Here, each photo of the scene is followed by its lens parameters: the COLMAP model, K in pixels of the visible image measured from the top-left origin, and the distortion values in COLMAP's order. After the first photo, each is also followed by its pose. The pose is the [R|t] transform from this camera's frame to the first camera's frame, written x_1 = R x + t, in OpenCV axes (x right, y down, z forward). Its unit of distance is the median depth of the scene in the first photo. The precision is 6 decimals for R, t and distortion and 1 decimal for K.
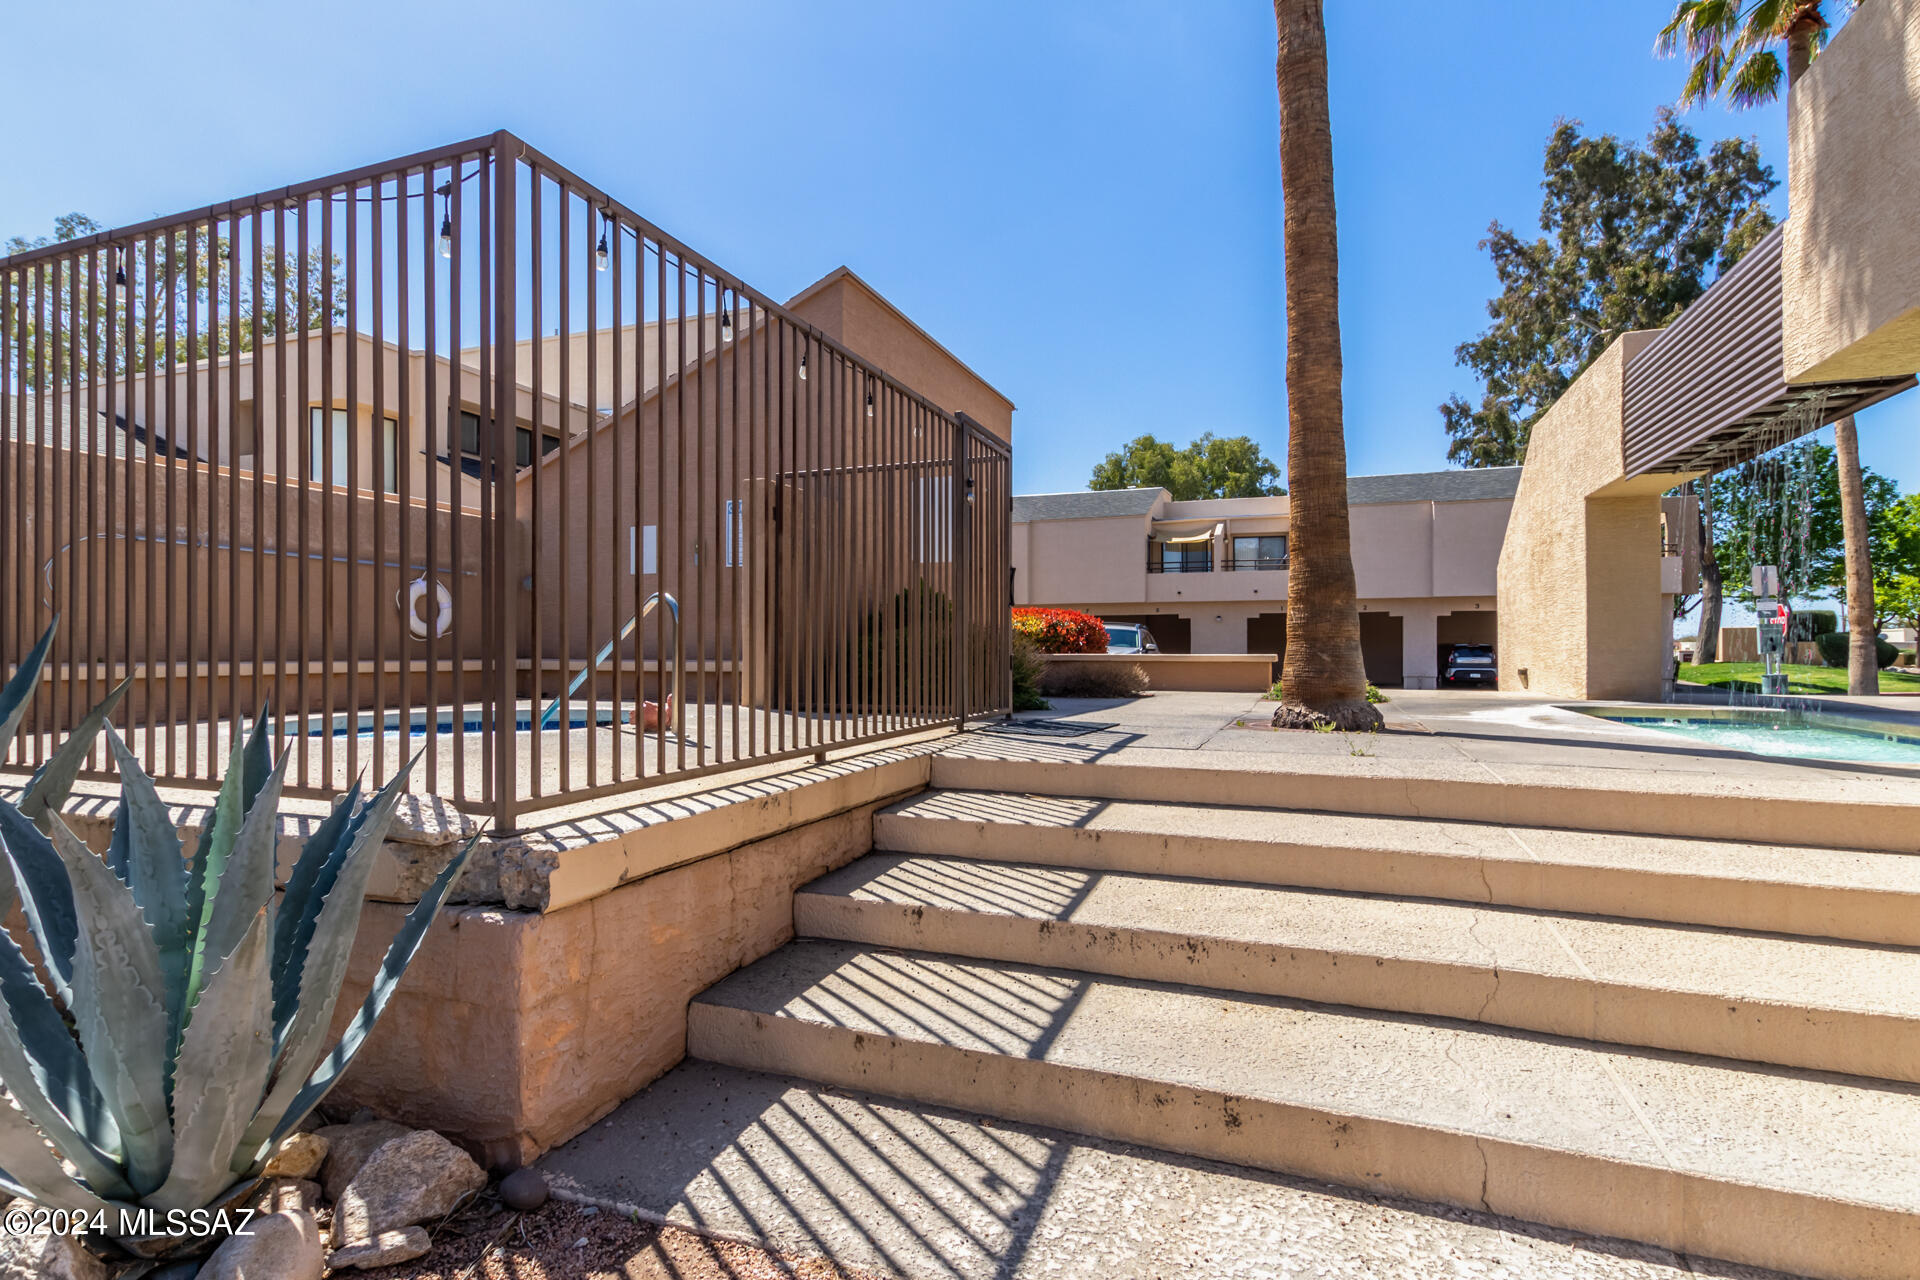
lens RADIAL K [[916.3, 0, 968.1], [0, 916.3, 635.5], [0, 0, 1]] dist [0.008240, -0.001168]
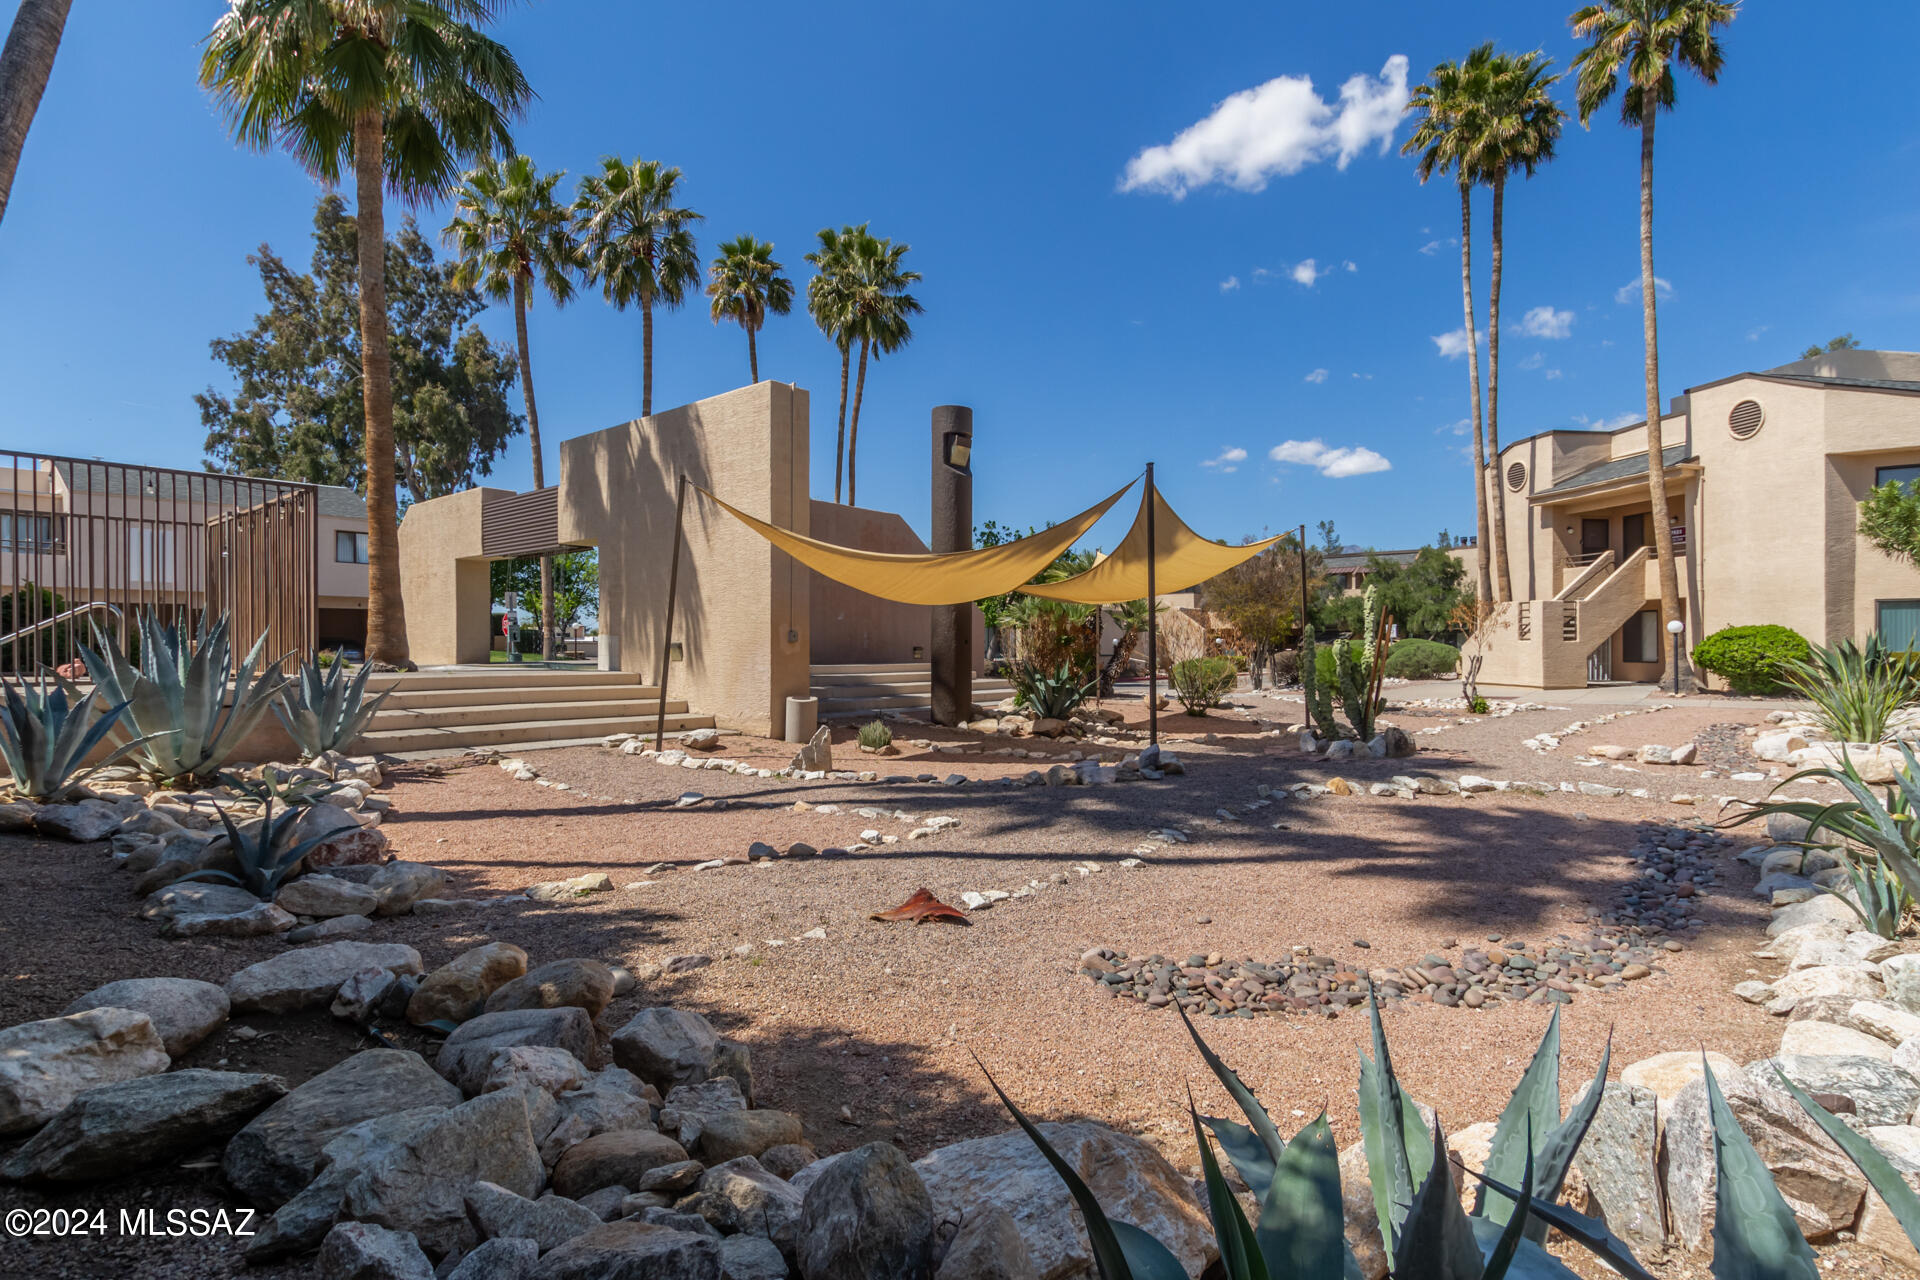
lens RADIAL K [[916.3, 0, 966.1], [0, 916.3, 629.4], [0, 0, 1]] dist [0.008240, -0.001168]
pose [[0.336926, -0.003077, 0.941526, -0.168766], [-0.000977, 0.999993, 0.003618, -0.002248], [-0.941531, -0.002139, 0.336921, -0.141287]]
